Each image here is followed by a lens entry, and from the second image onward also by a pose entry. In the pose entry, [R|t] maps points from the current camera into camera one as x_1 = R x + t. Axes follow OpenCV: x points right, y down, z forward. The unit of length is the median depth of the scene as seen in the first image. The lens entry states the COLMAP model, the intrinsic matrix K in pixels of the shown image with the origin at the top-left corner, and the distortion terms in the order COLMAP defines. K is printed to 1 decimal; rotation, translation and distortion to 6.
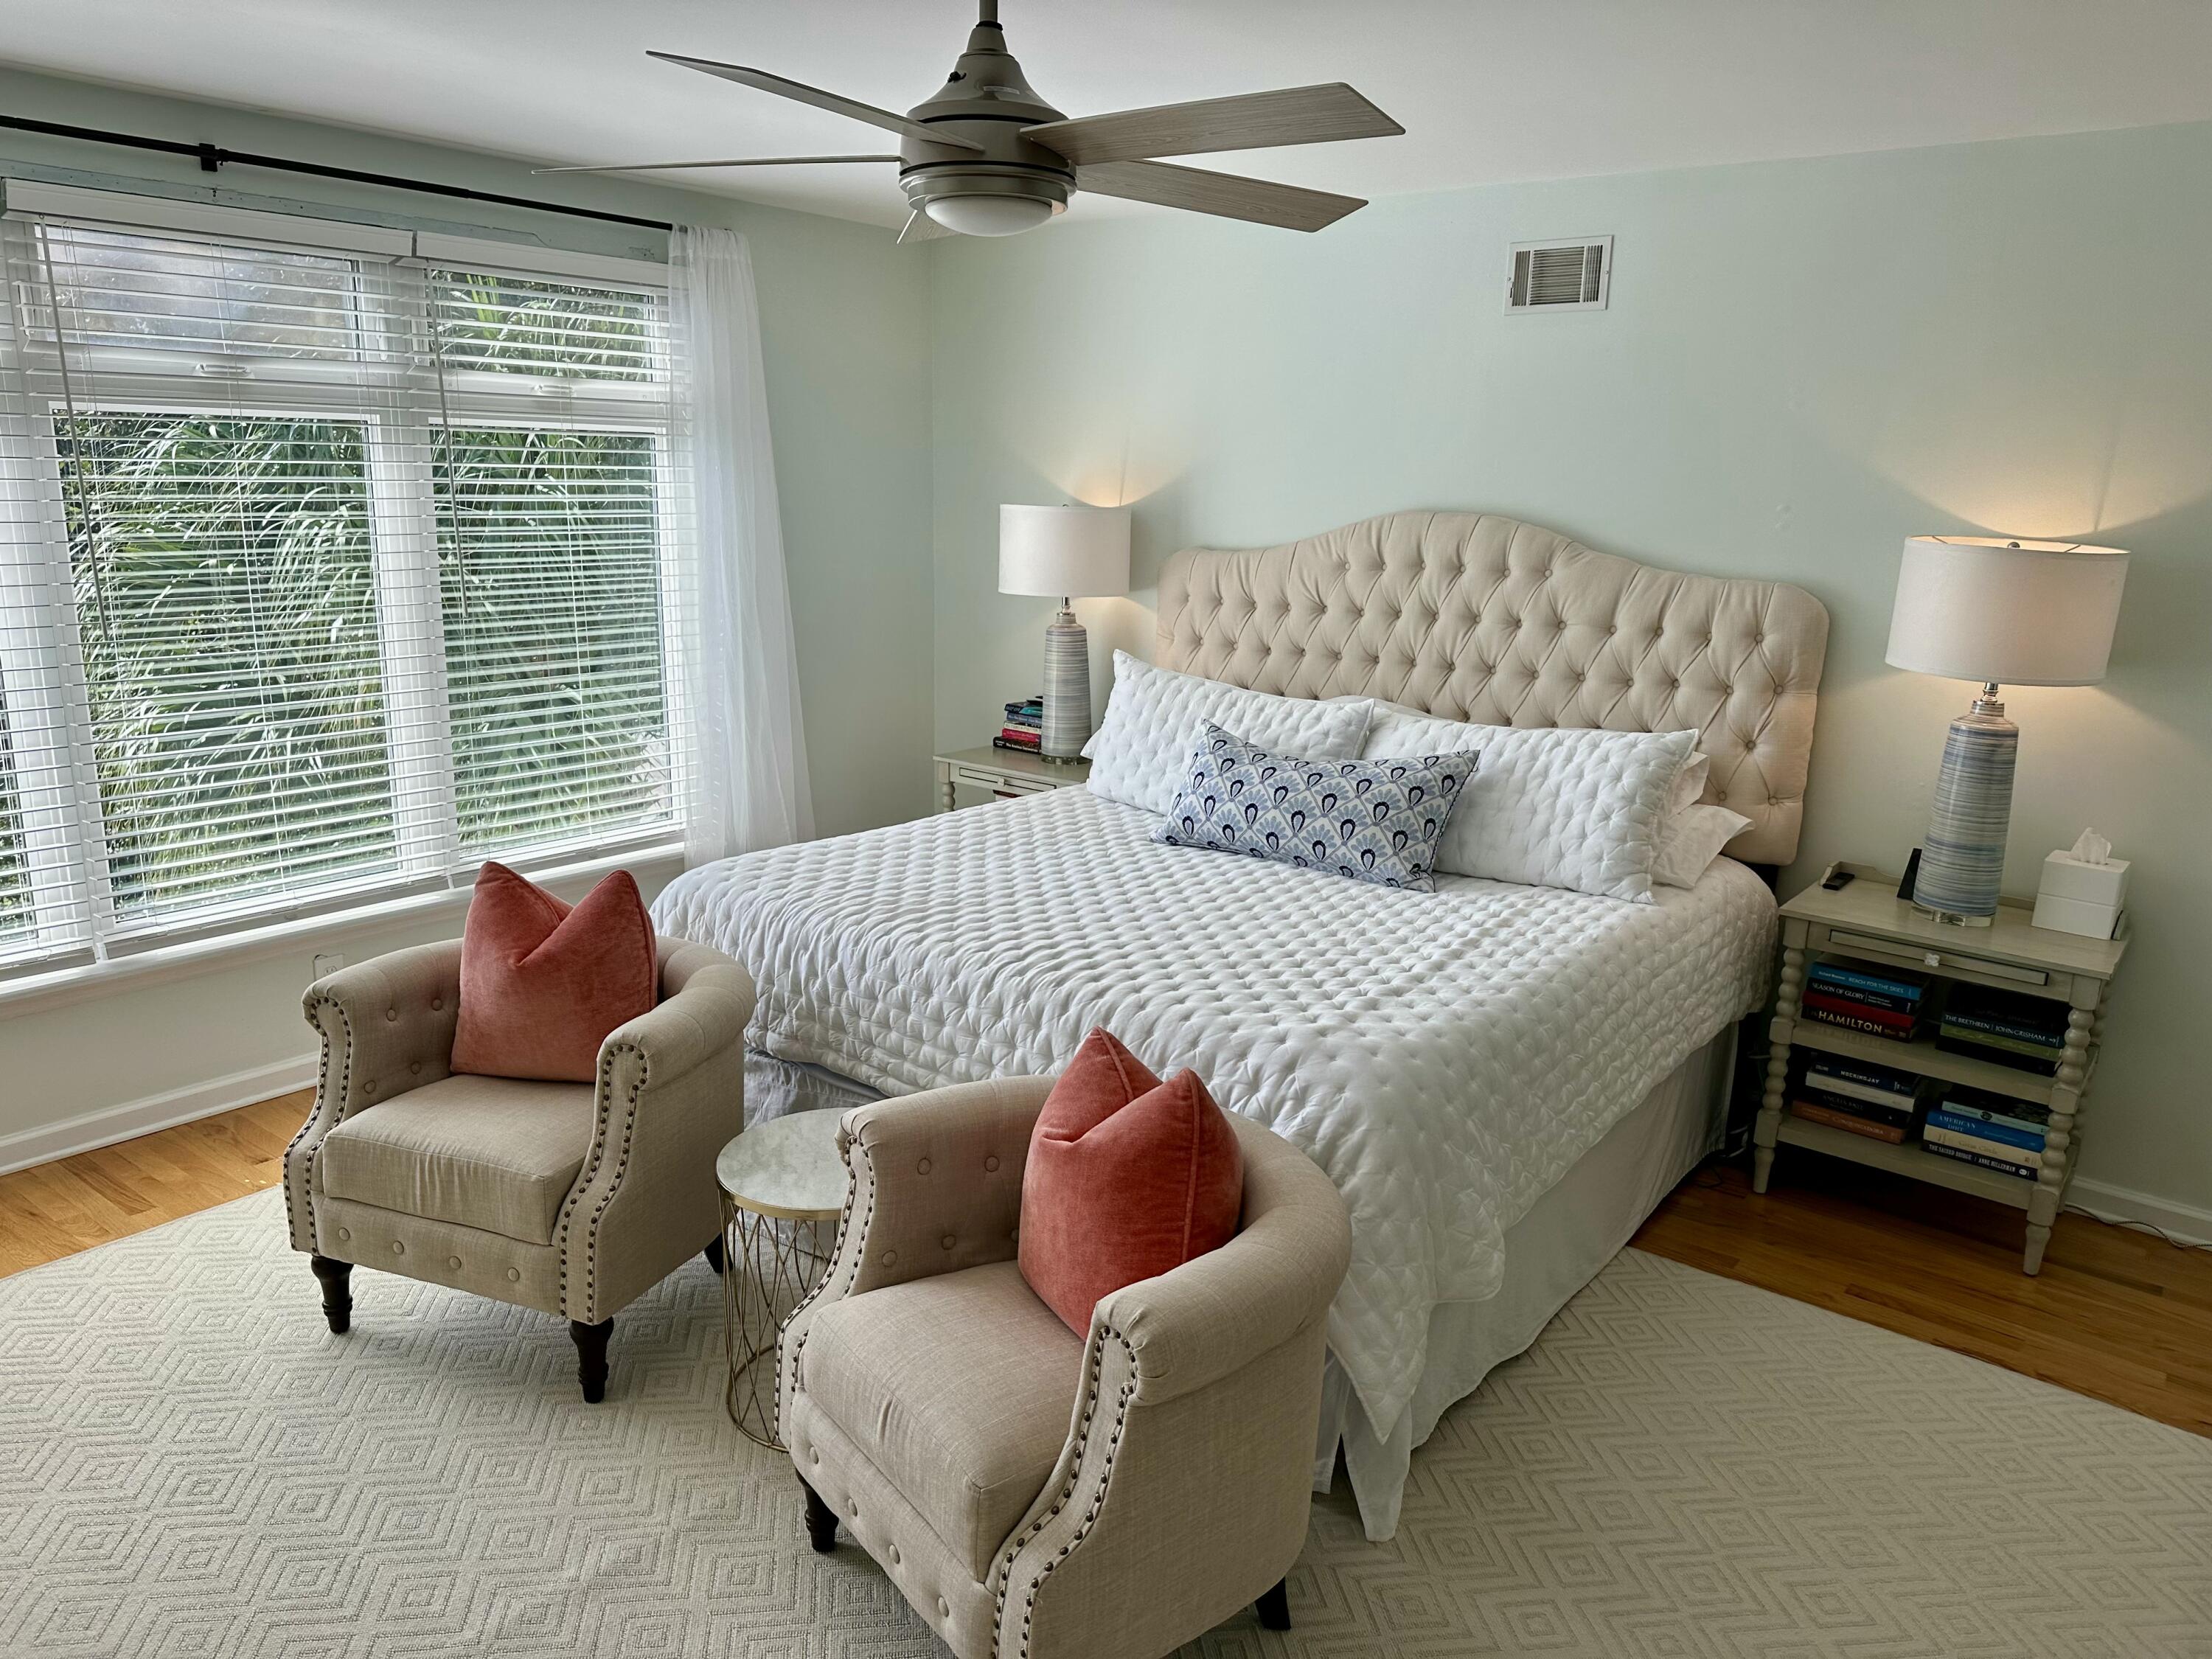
lens RADIAL K [[1543.9, 0, 1108.2], [0, 1543.9, 834.1], [0, 0, 1]] dist [0.055026, -0.073959]
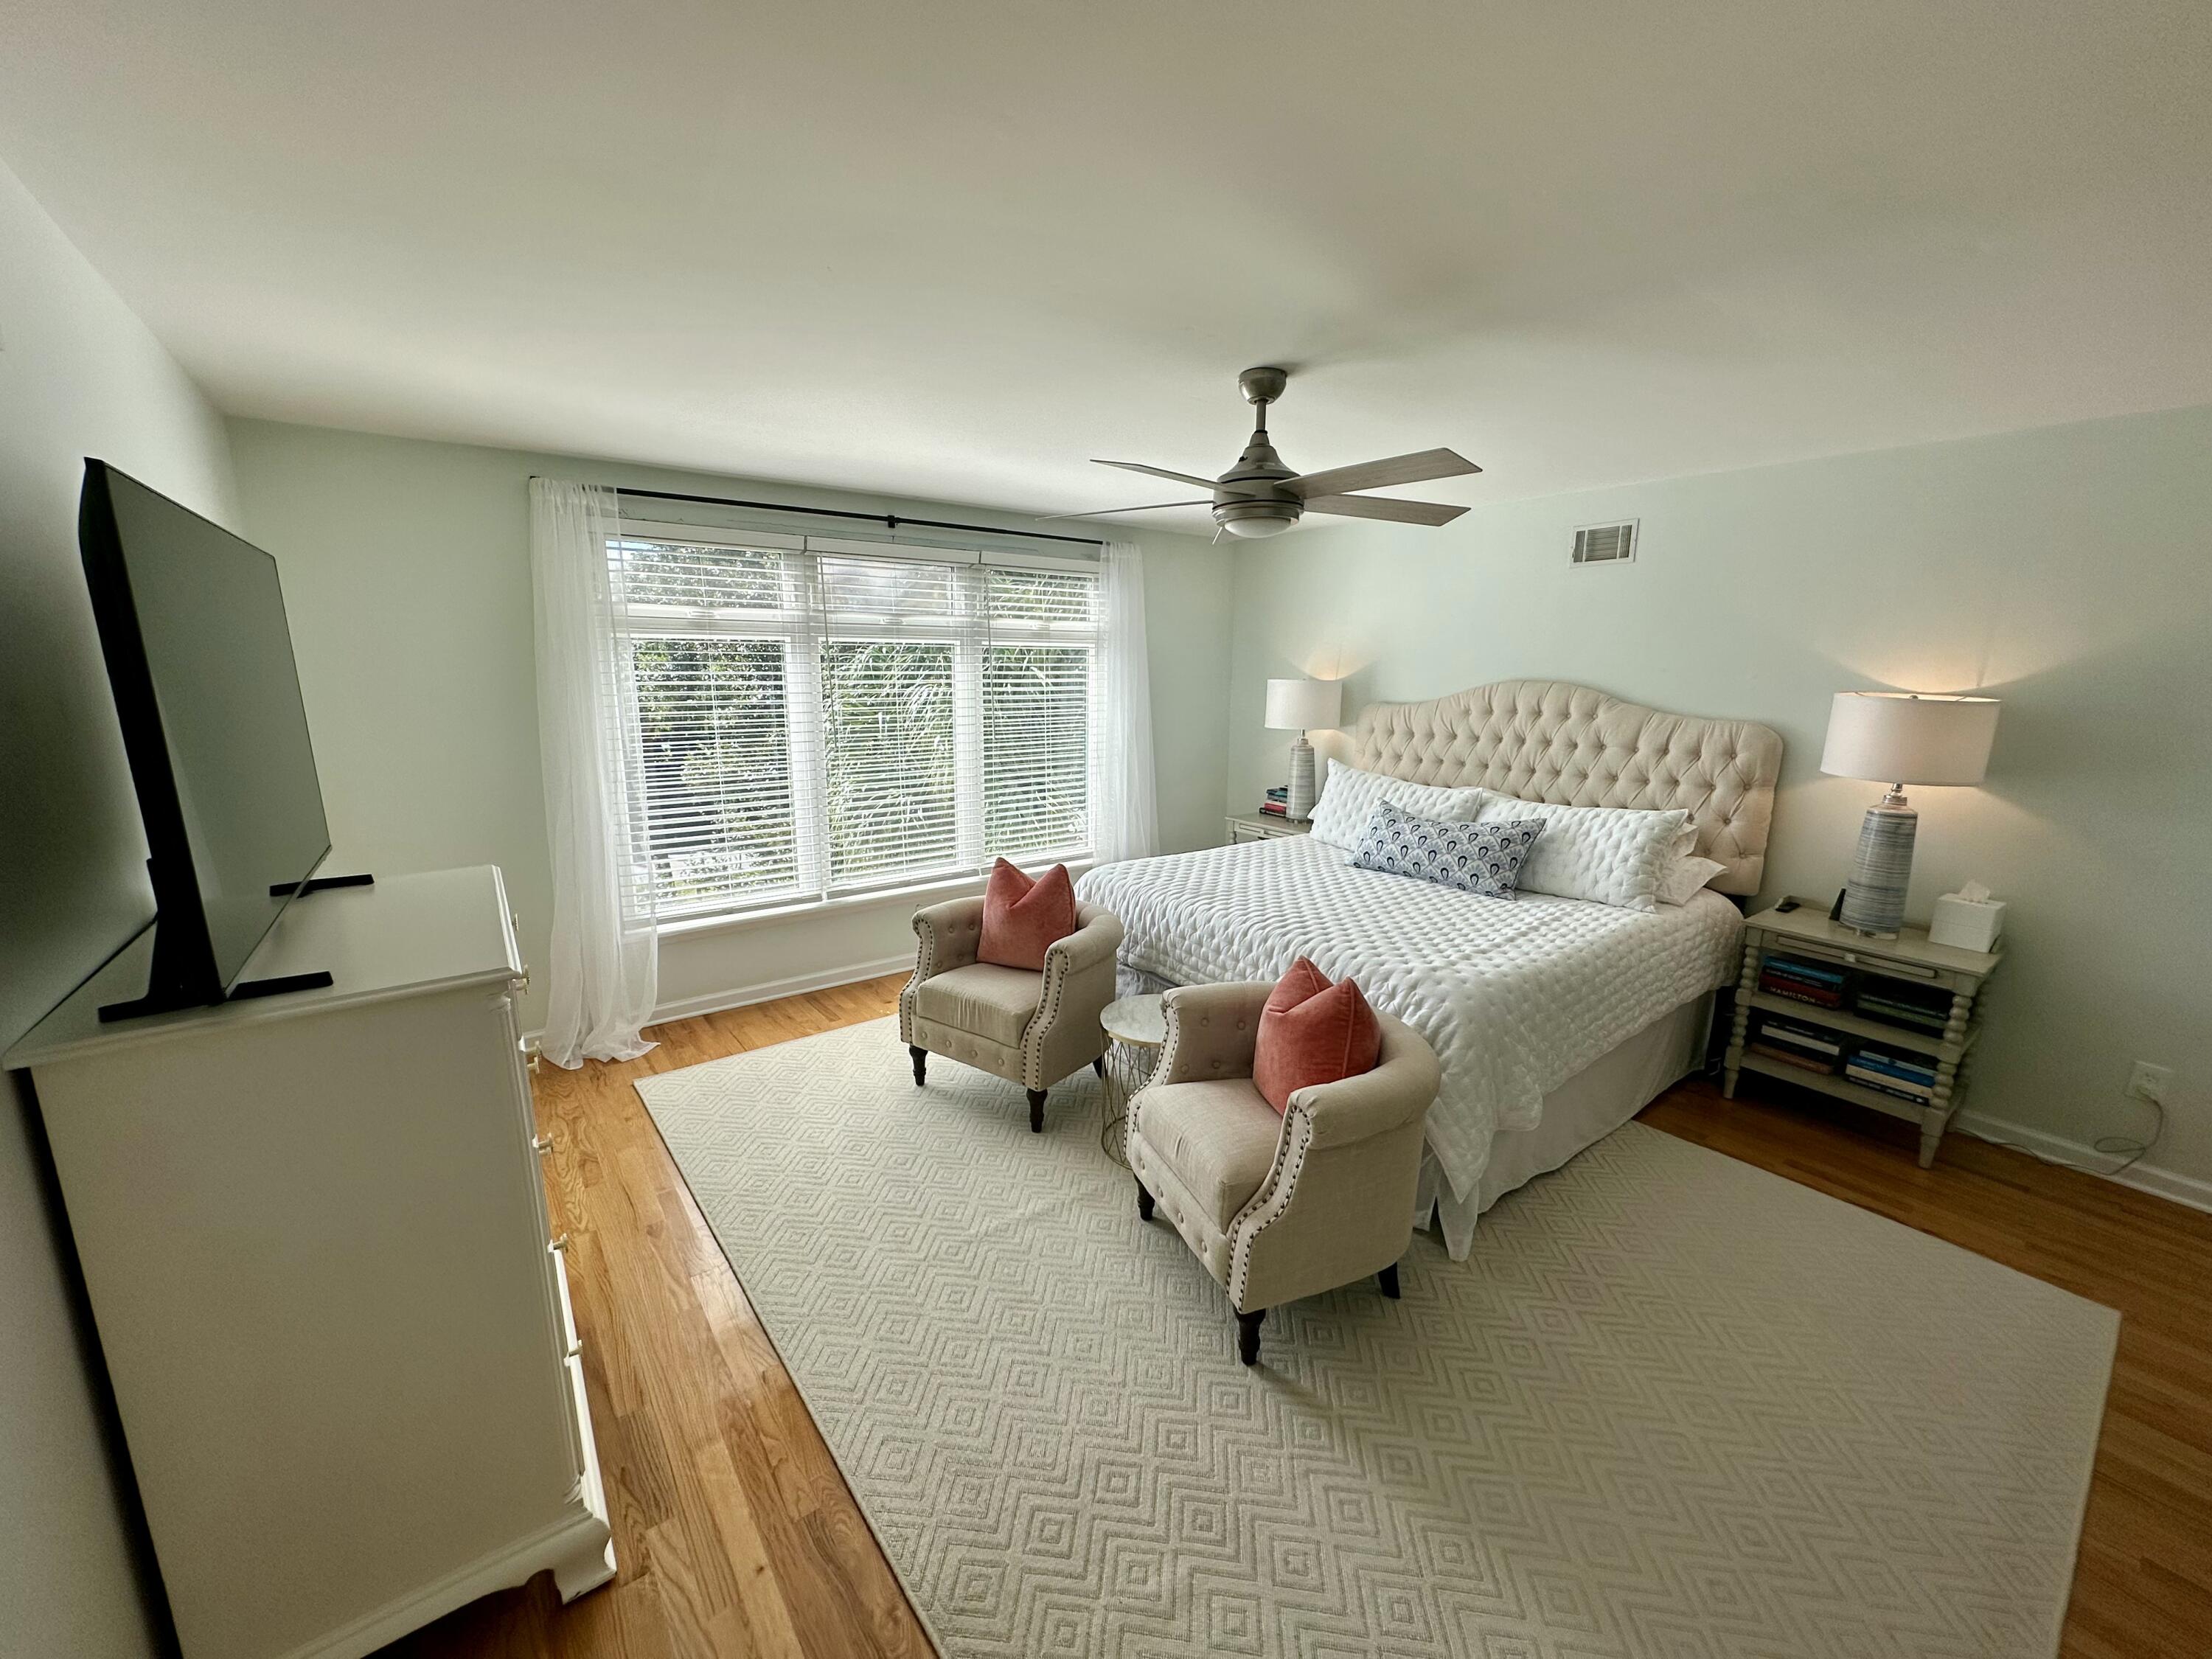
lens RADIAL K [[873.9, 0, 1103.6], [0, 873.9, 828.0], [0, 0, 1]] dist [-0.008354, 0.002548]
pose [[0.965812, 0.031439, -0.257330, 0.019370], [-0.044016, 0.998094, -0.043260, 0.020571], [0.255479, 0.053108, 0.965355, -0.050990]]
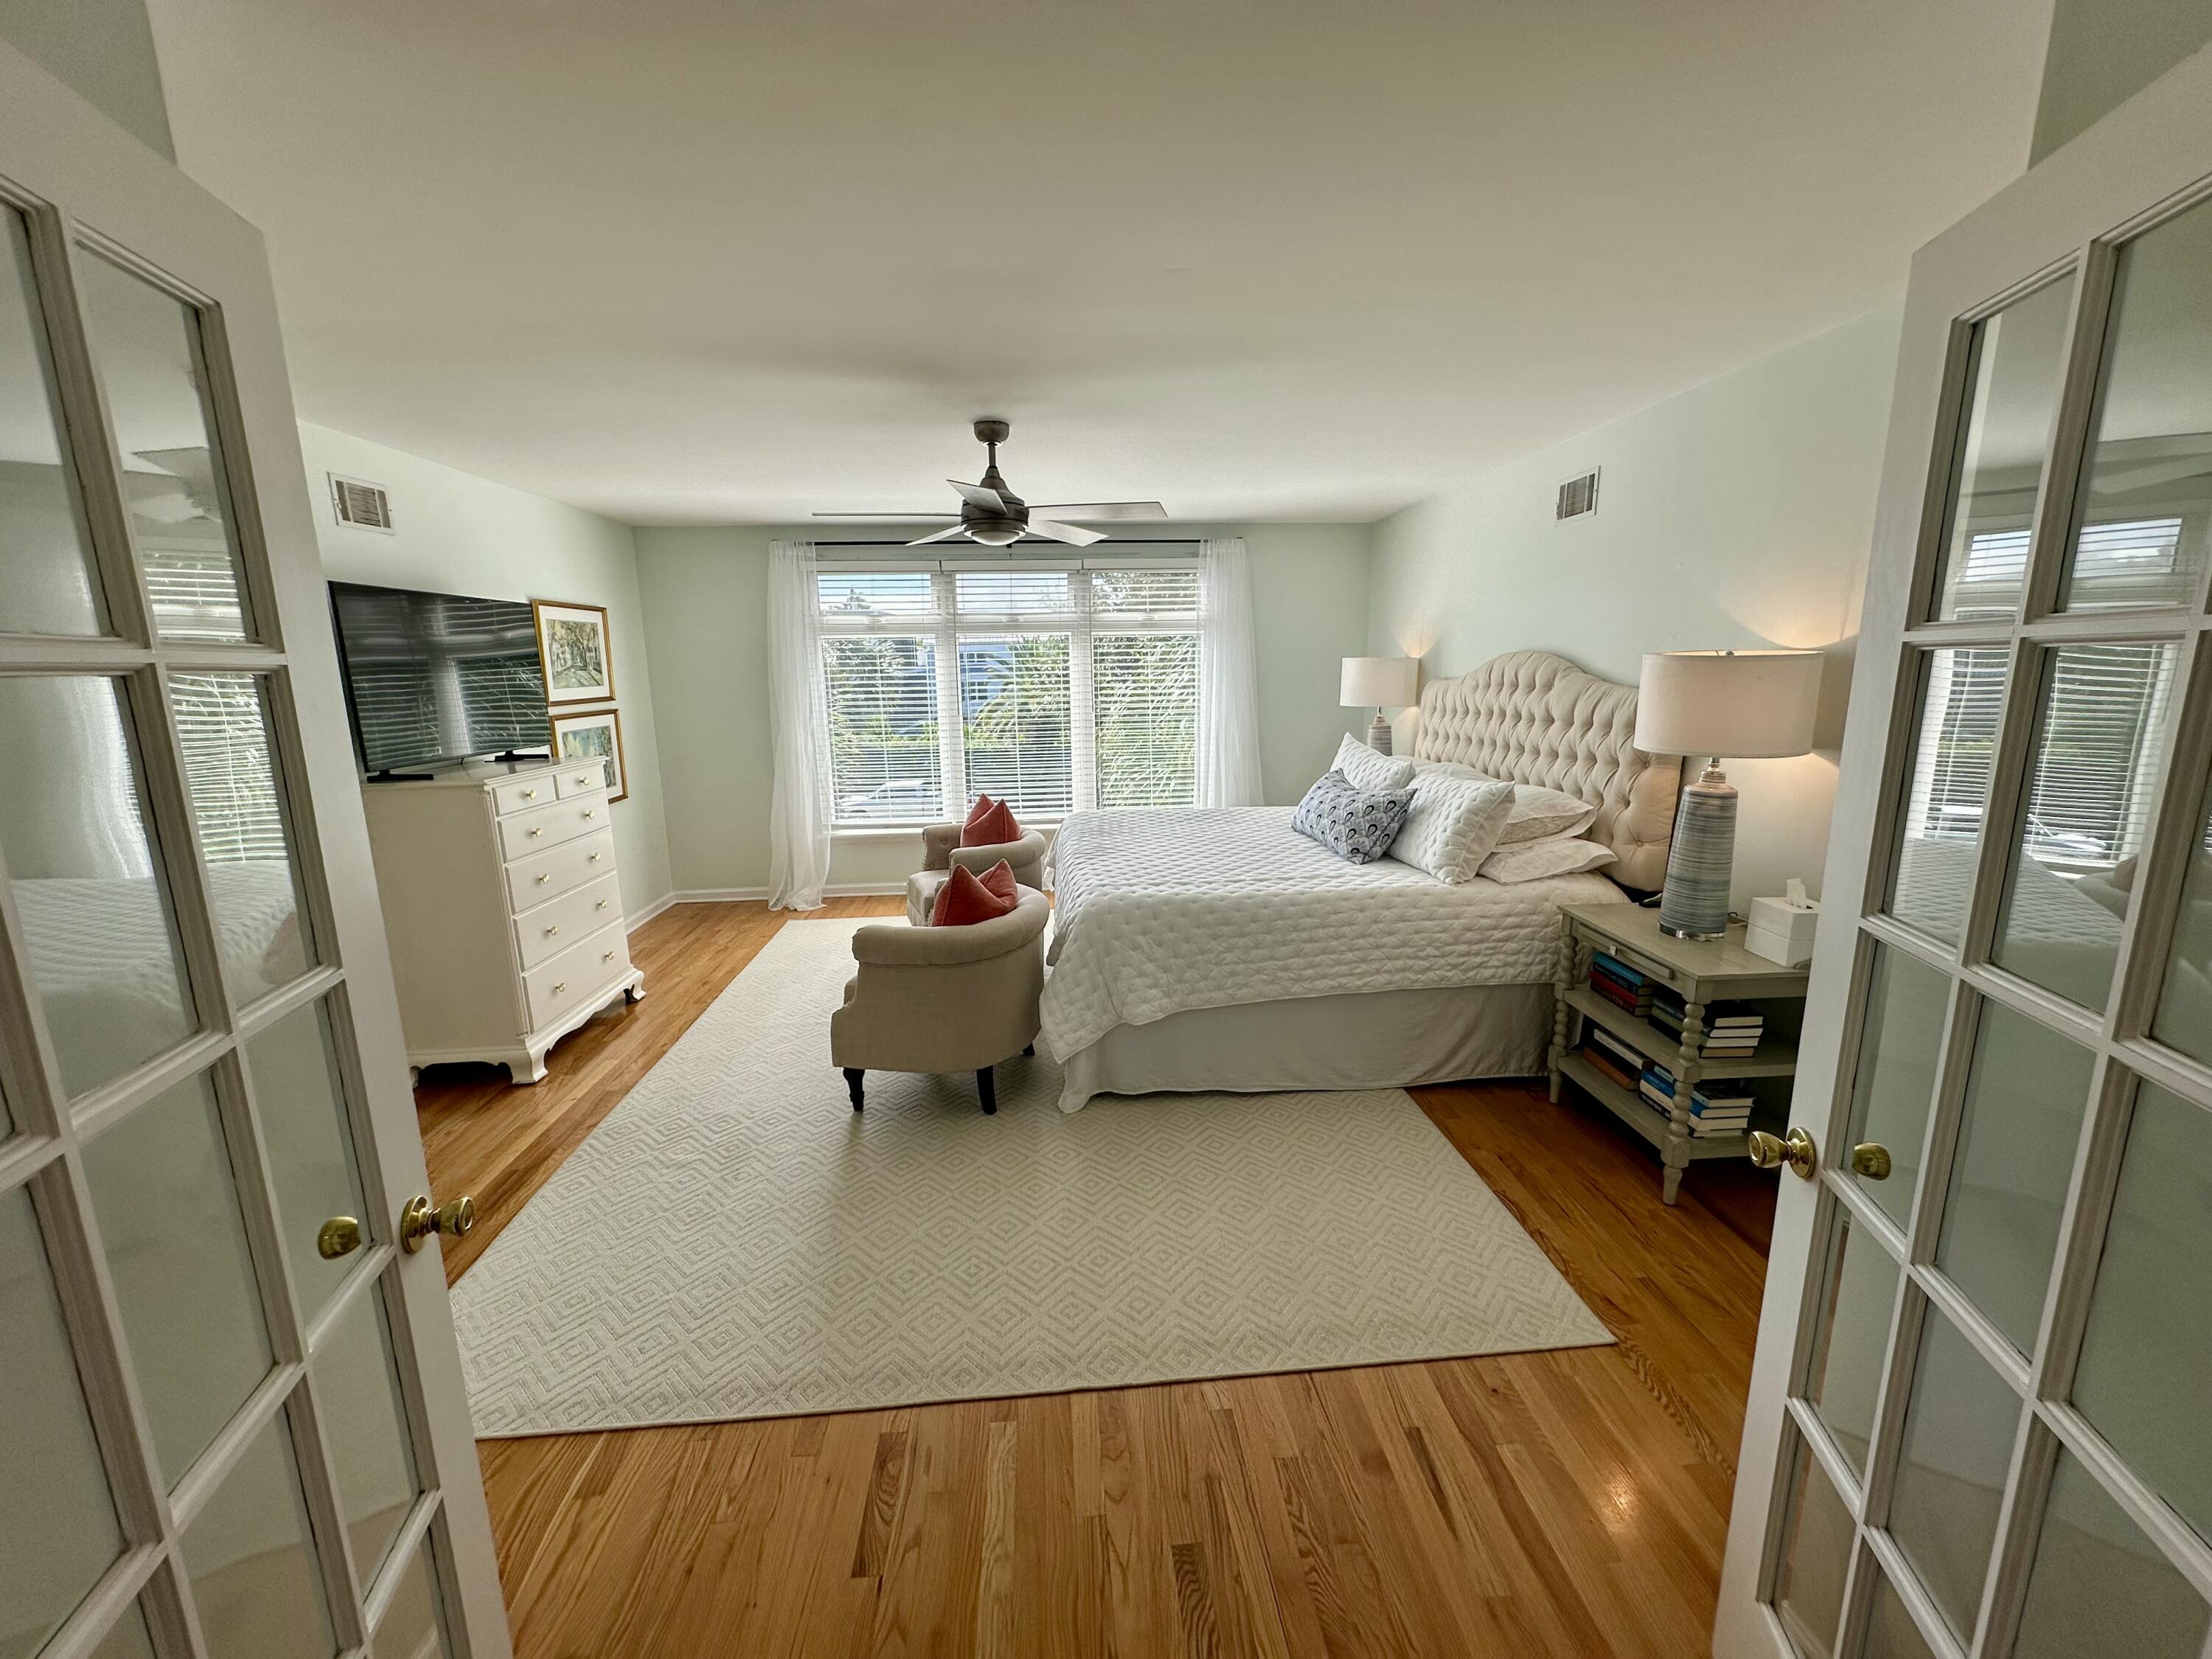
lens RADIAL K [[873.9, 0, 1110.1], [0, 873.9, 823.9], [0, 0, 1]] dist [-0.008354, 0.002548]
pose [[0.670543, 0.100393, -0.735046, 0.774534], [-0.141449, 0.989926, 0.006168, 0.027398], [0.728261, 0.099836, 0.677989, 0.130363]]
